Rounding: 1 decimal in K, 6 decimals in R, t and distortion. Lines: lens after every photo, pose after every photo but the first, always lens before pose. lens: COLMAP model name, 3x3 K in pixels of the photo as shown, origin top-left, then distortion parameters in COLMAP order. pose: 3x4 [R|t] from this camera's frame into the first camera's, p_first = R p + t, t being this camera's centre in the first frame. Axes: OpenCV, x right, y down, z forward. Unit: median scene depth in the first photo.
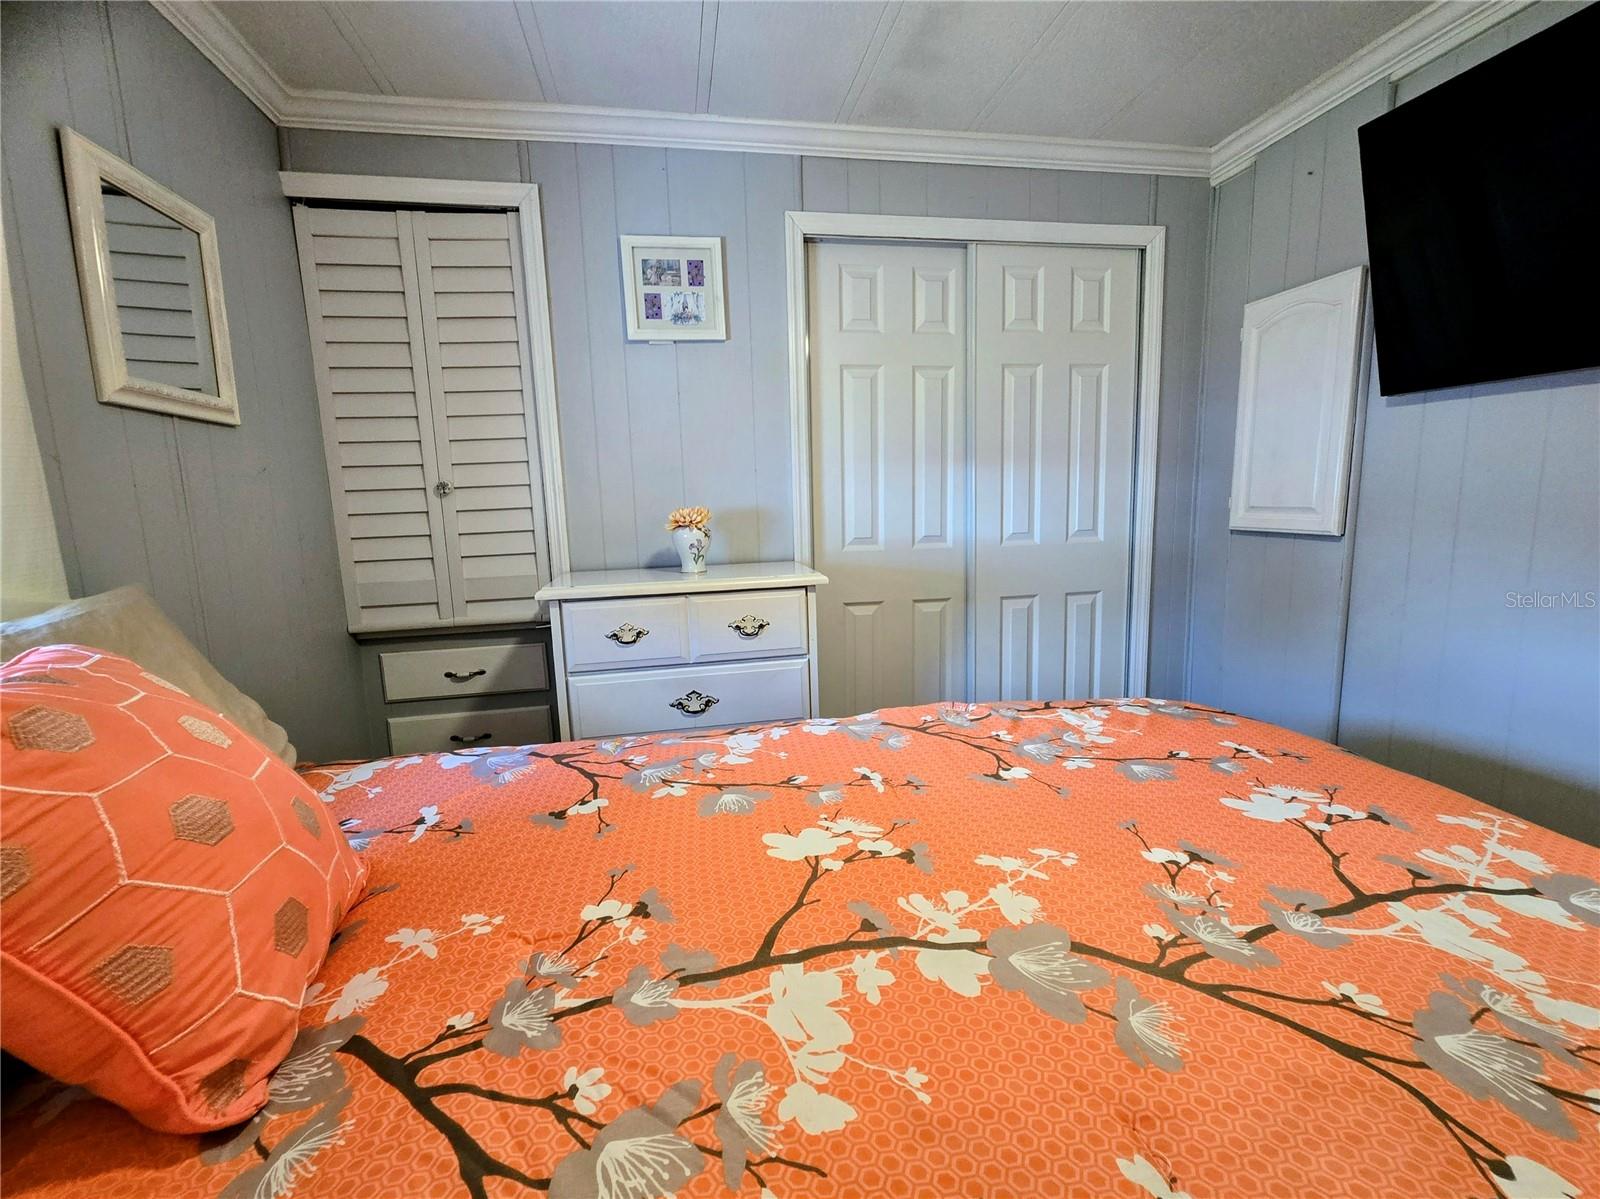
lens RADIAL K [[694.7, 0, 788.9], [0, 694.7, 603.4], [0, 0, 1]] dist [-0.003481, 0.001180]
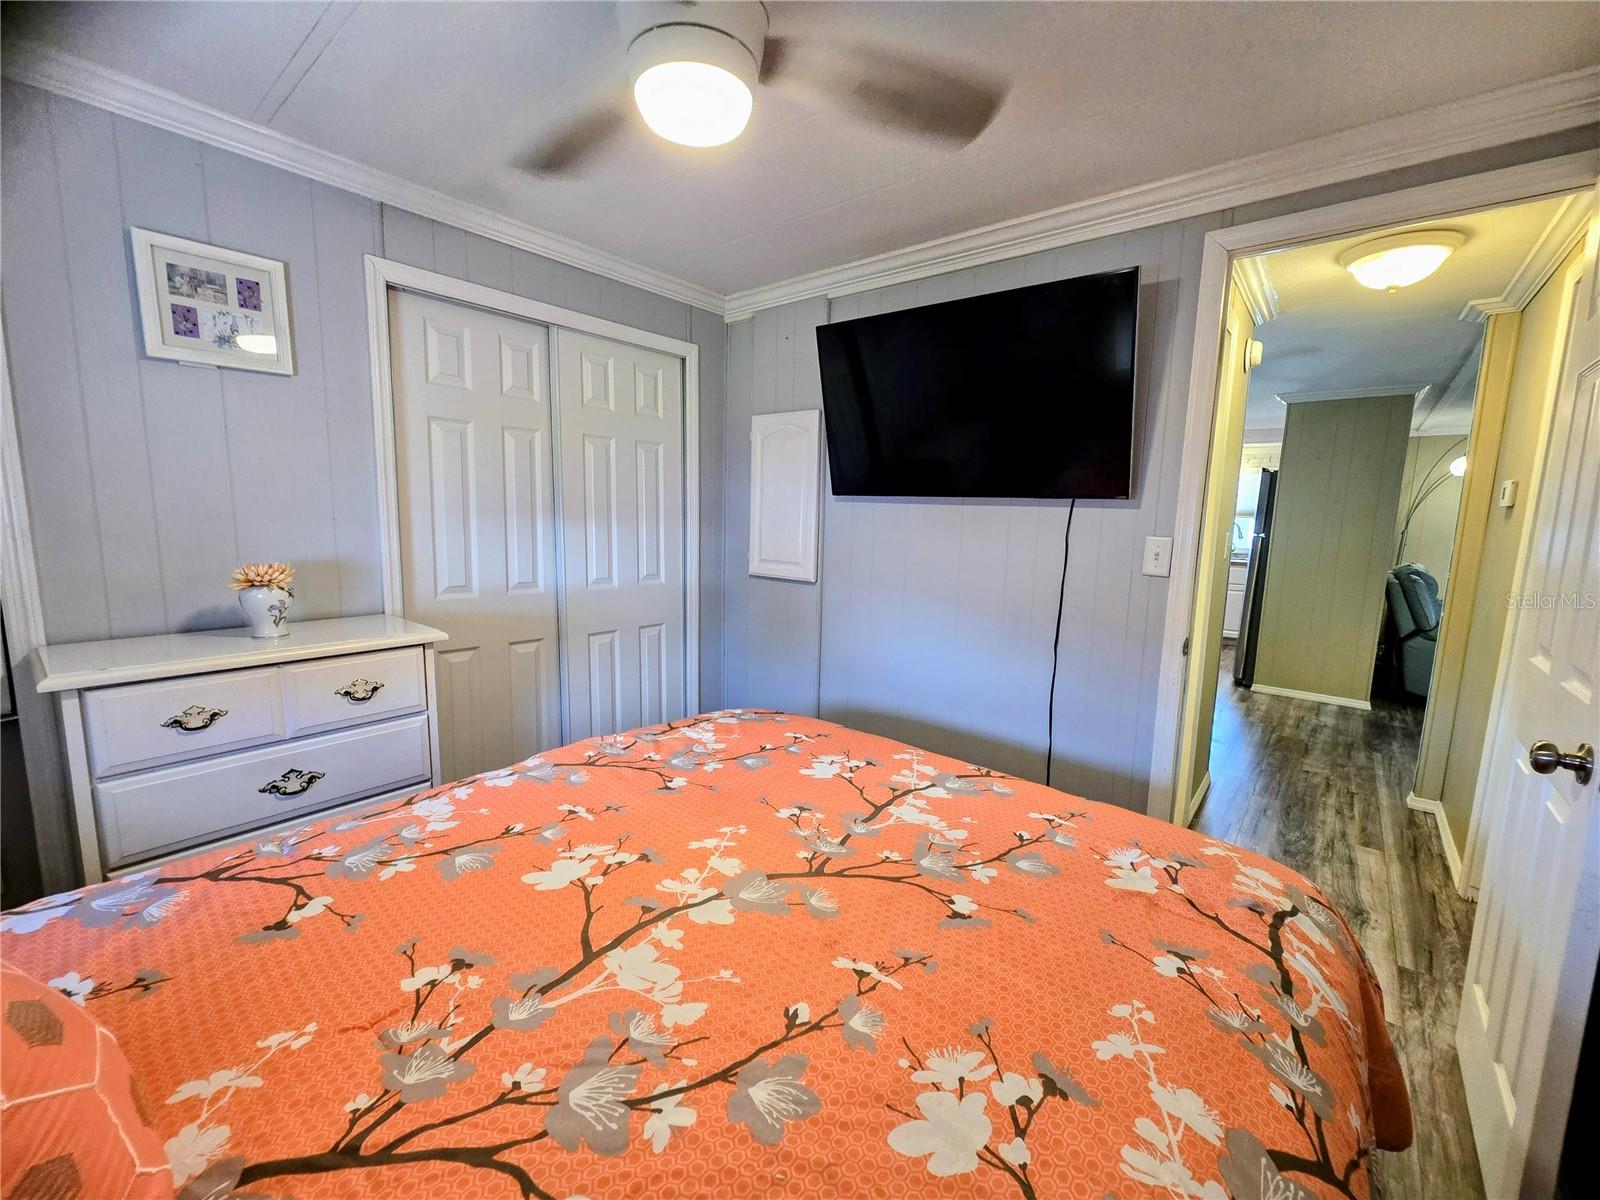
lens RADIAL K [[672.3, 0, 814.2], [0, 672.3, 606.5], [0, 0, 1]] dist [-0.006056, 0.003028]
pose [[0.747892, -0.042266, 0.662474, -0.205673], [0.049993, 0.998723, 0.007279, -0.060625], [-0.661936, 0.027675, 0.749049, -0.113007]]
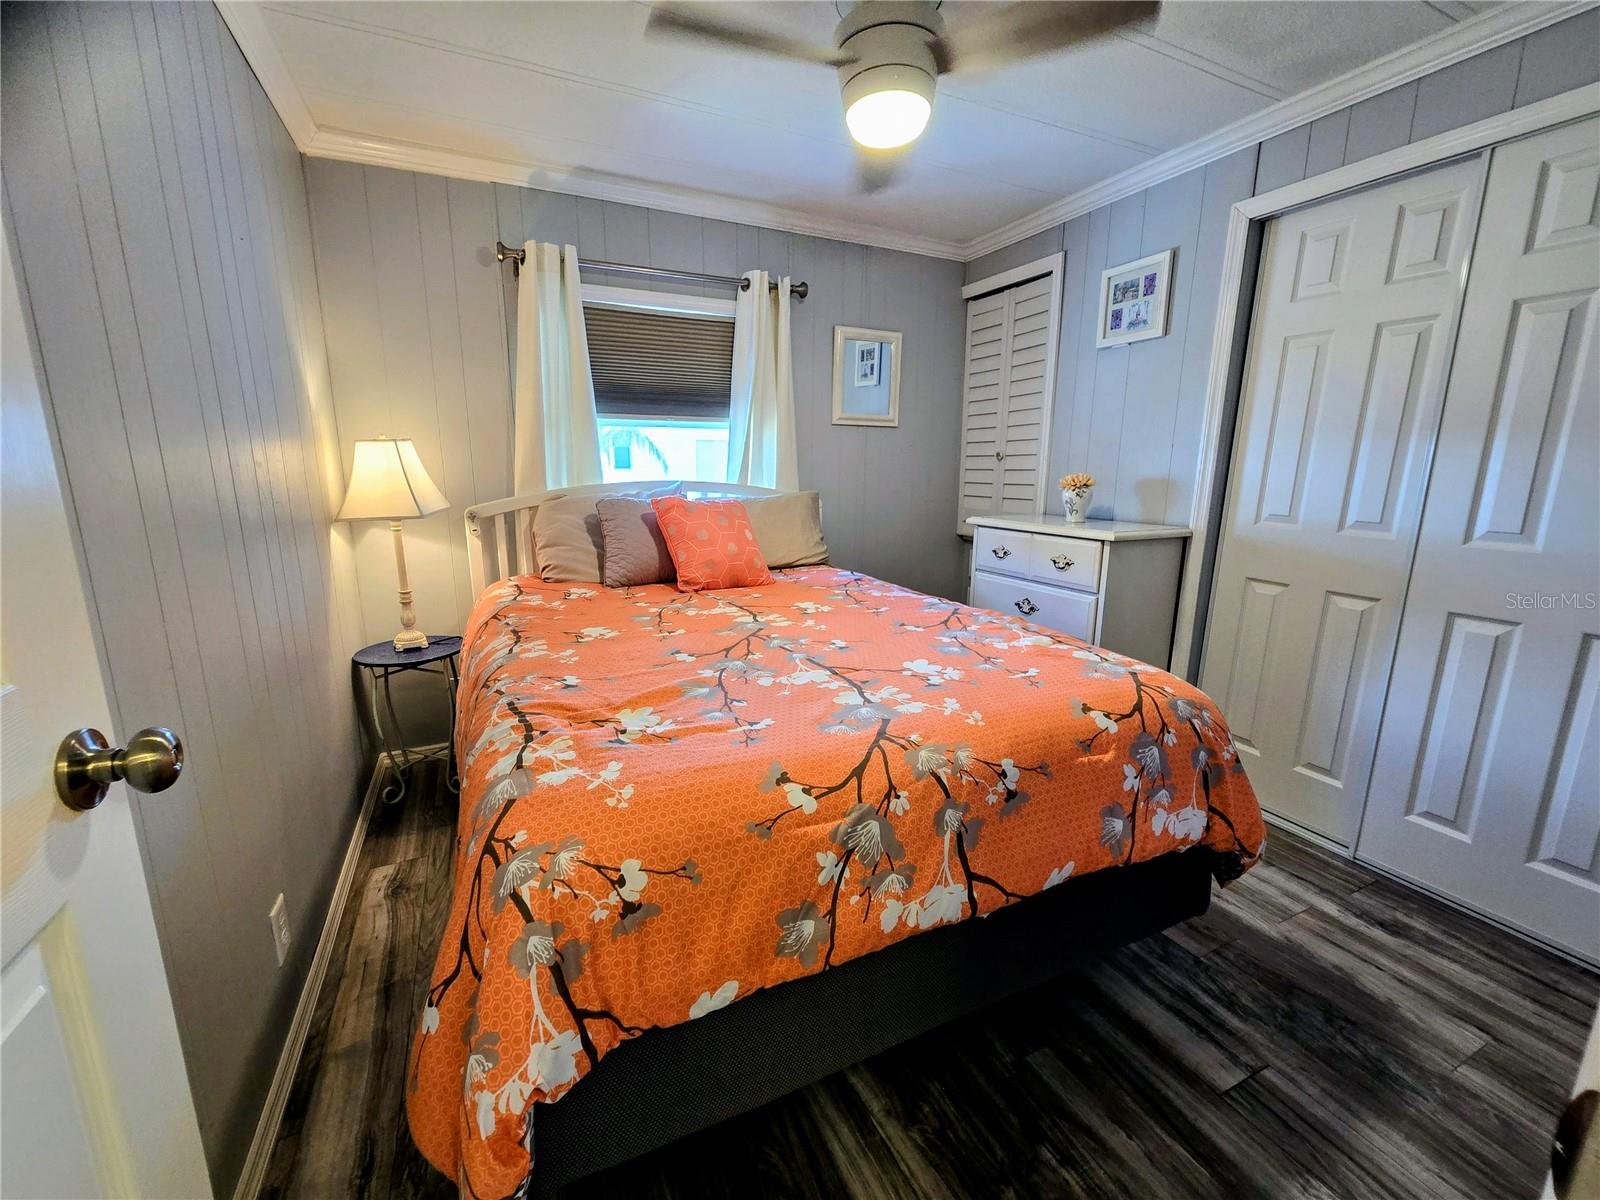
lens RADIAL K [[672.3, 0, 777.0], [0, 672.3, 615.0], [0, 0, 1]] dist [-0.006056, 0.003028]
pose [[0.228510, 0.246020, -0.941943, 1.149758], [-0.156983, 0.964193, 0.213748, -0.066082], [0.960801, 0.099026, 0.258949, 0.120401]]
